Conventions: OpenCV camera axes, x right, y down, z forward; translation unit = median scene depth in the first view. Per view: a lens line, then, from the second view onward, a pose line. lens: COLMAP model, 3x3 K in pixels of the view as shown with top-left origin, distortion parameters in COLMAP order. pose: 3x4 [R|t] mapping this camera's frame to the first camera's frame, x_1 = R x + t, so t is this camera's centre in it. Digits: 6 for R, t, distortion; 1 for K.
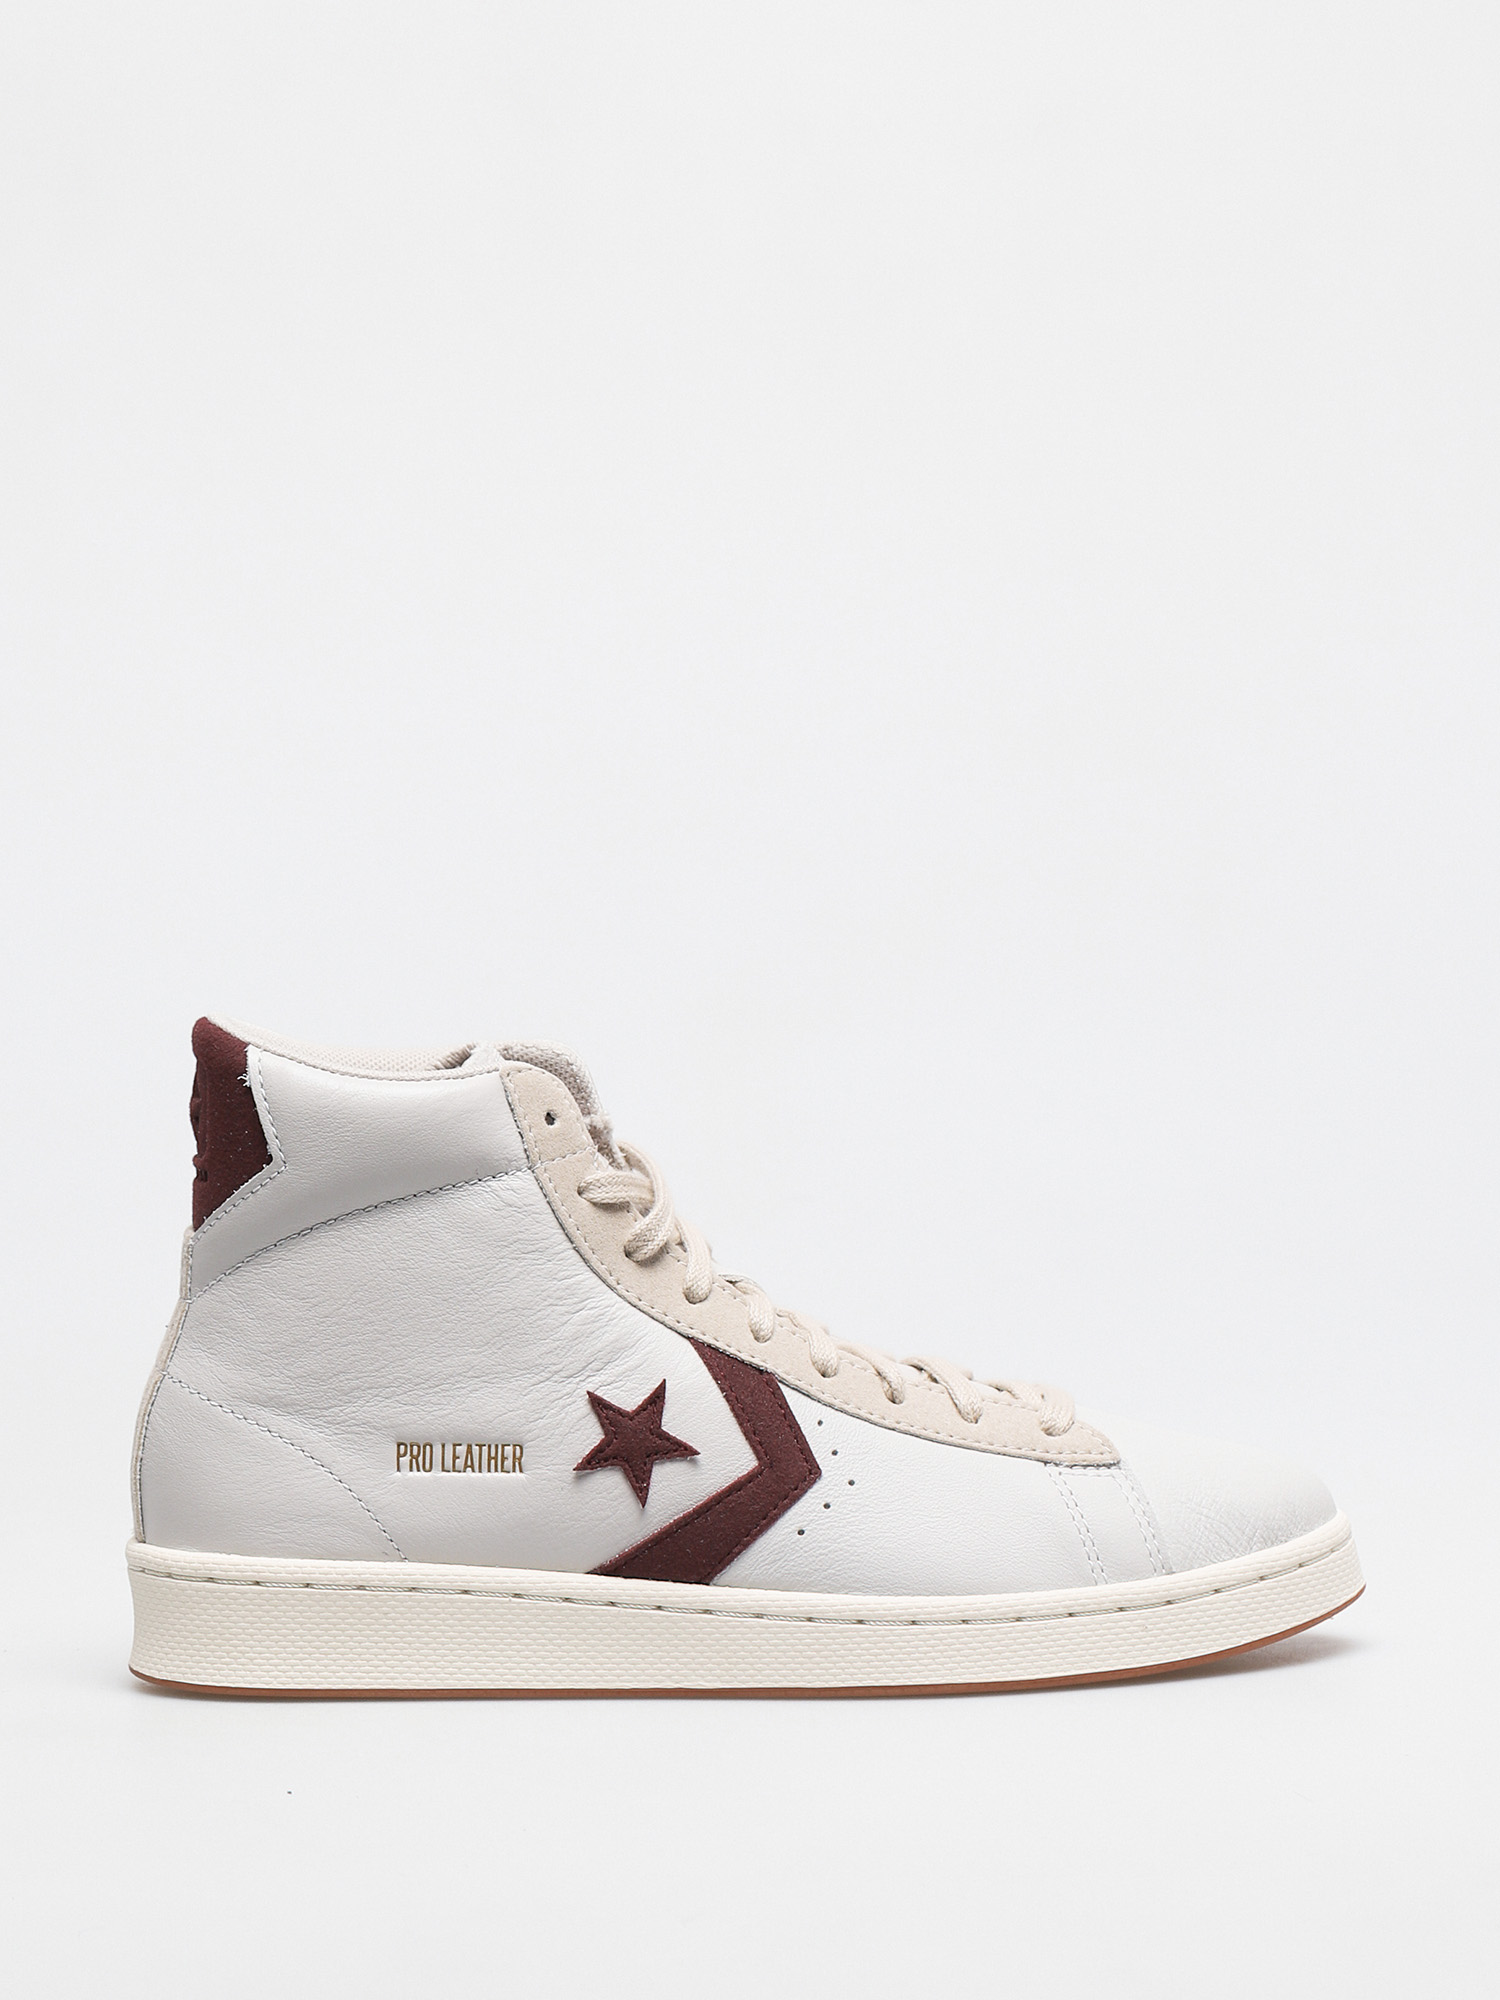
lens RADIAL K [[8151.8, 0, 750.0], [0, 8151.8, 1000.0], [0, 0, 1]] dist [-0.161393, -2.355046]
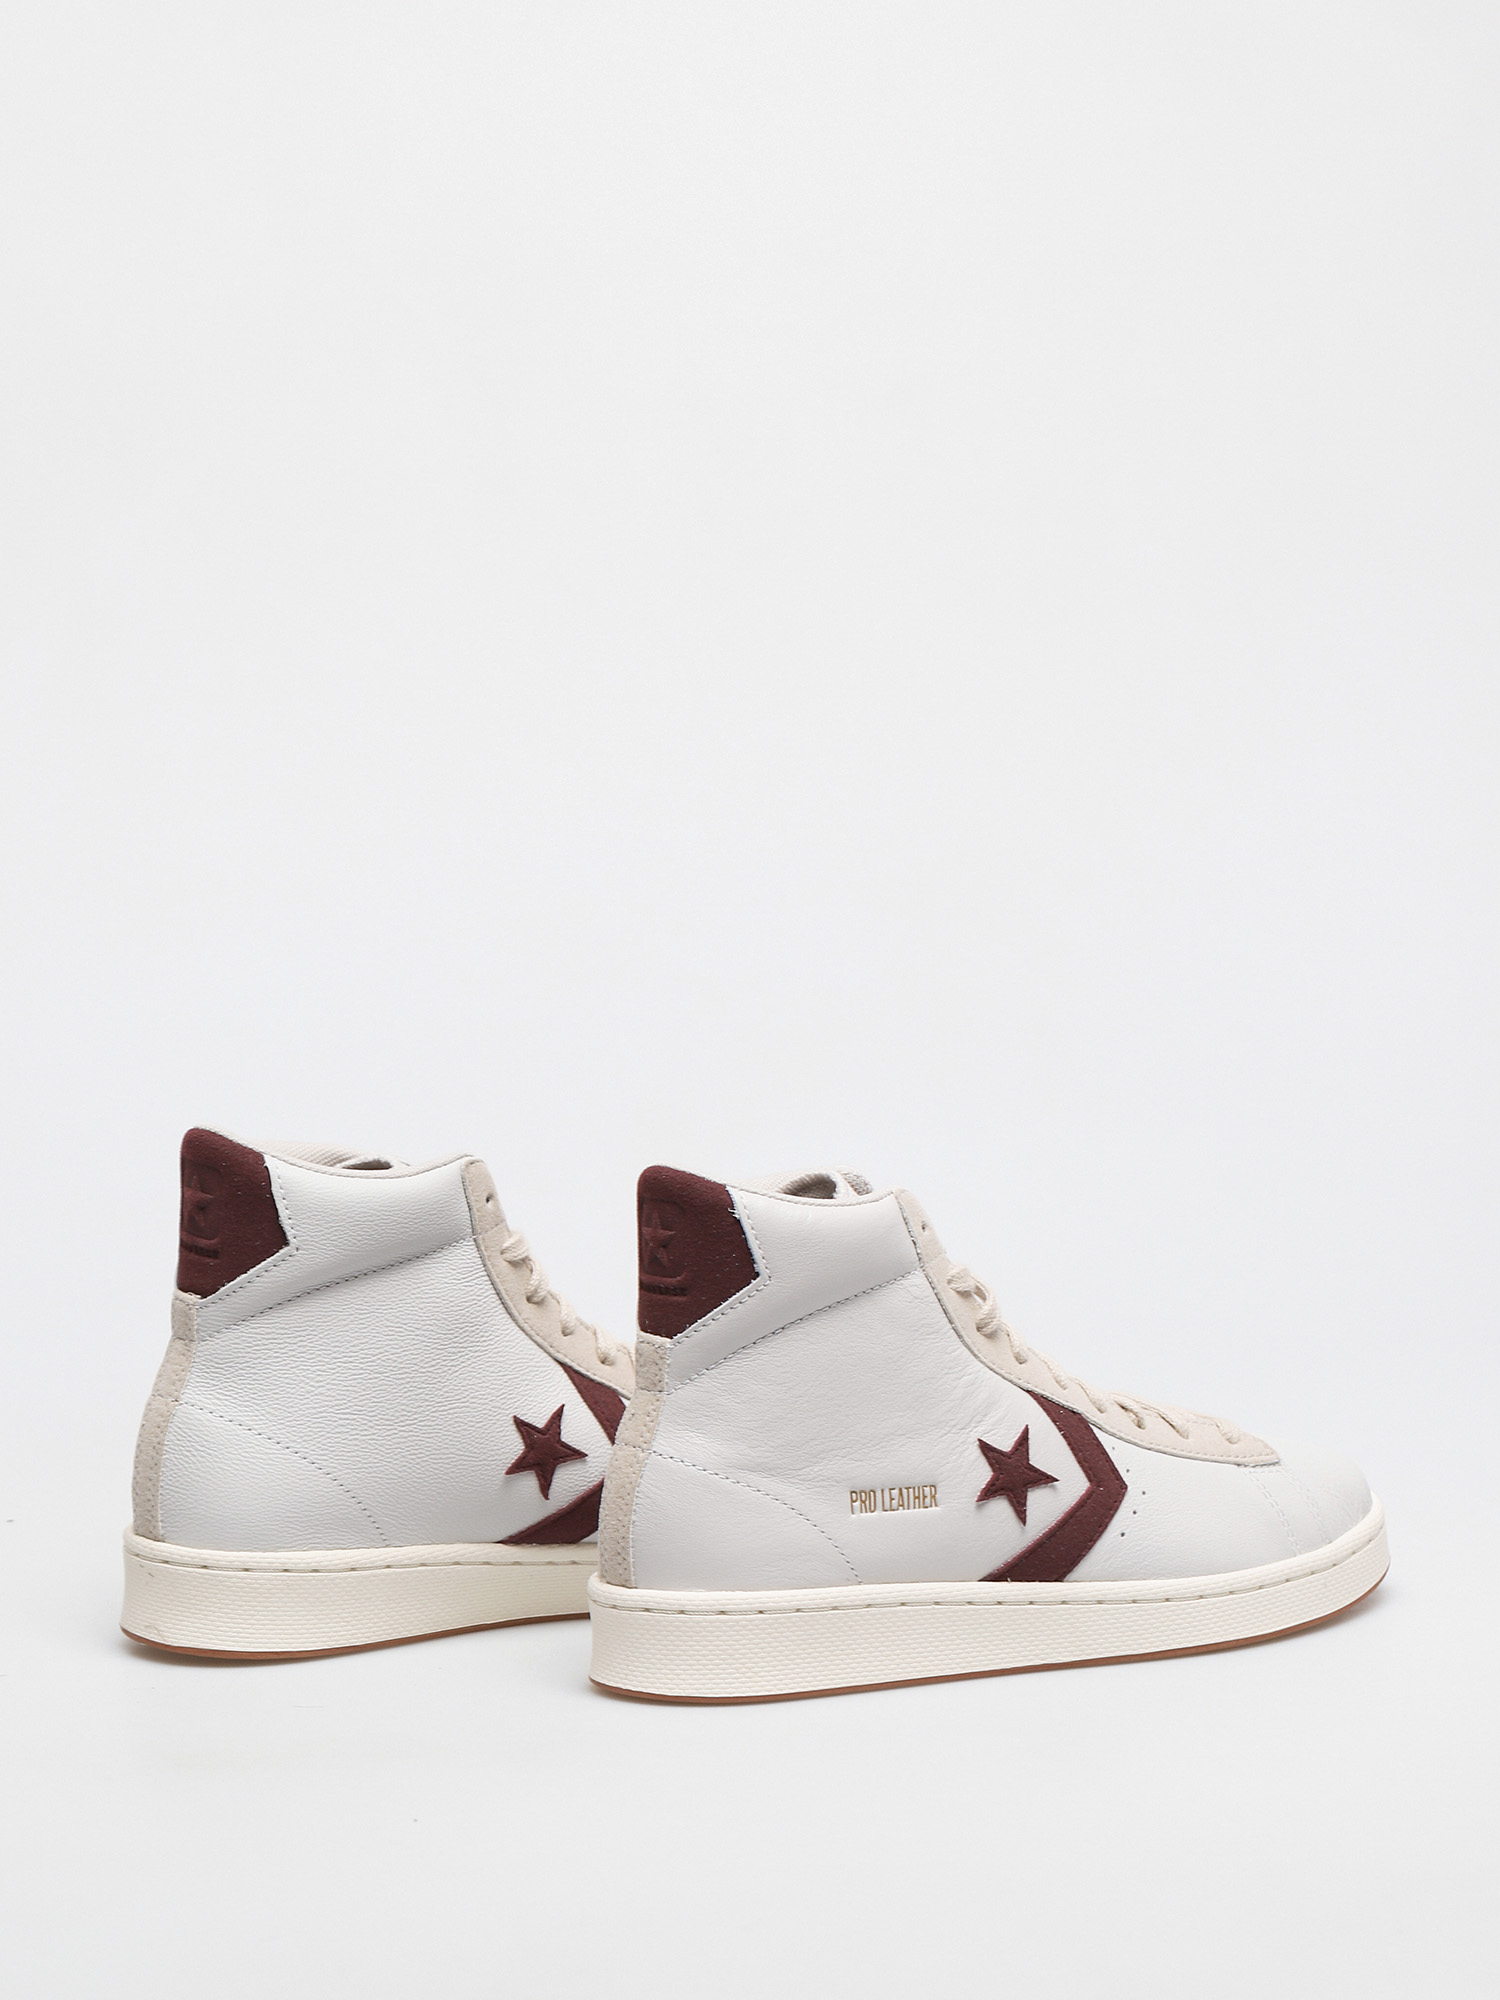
lens RADIAL K [[8151.8, 0, 750.0], [0, 8151.8, 1000.0], [0, 0, 1]] dist [-0.161393, -2.355046]
pose [[0.862284, -0.052012, 0.503748, -0.689899], [0.038277, 0.998560, 0.037581, -0.070023], [-0.504977, -0.013124, 0.863033, -0.083318]]
